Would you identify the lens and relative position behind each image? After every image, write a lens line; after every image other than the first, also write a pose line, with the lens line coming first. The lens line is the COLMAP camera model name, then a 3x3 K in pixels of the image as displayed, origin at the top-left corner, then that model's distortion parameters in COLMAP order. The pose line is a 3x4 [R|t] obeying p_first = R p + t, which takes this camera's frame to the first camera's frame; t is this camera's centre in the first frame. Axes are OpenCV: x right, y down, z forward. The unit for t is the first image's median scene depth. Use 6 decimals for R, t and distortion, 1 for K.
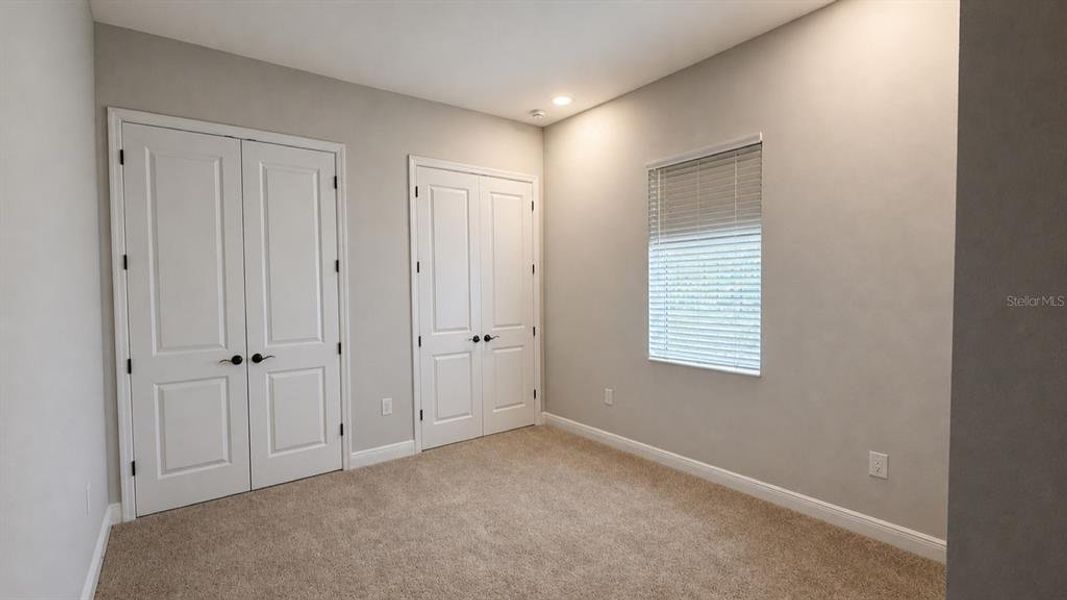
lens RADIAL K [[468.8, 0, 533.5], [0, 468.8, 300.0], [0, 0, 1]] dist [-0.000962, -0.000155]
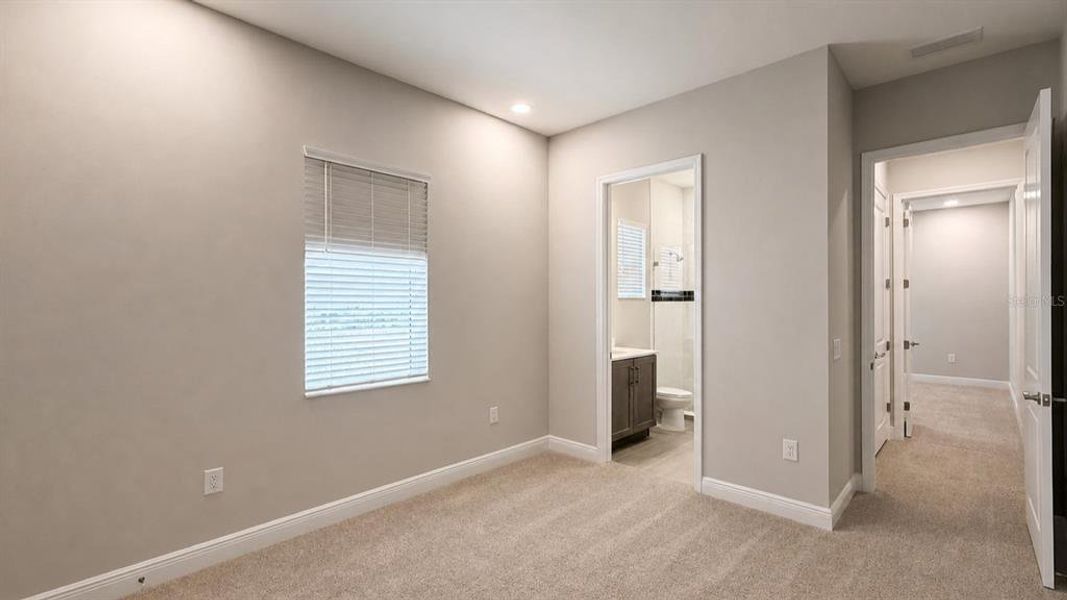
lens RADIAL K [[457.3, 0, 533.5], [0, 457.3, 300.0], [0, 0, 1]] dist [0.014151, 0.000019]
pose [[-0.145659, 0.008864, 0.989295, -0.636701], [0.028675, 0.999578, -0.004734, -0.023276], [-0.988919, 0.027679, -0.145851, 0.830624]]
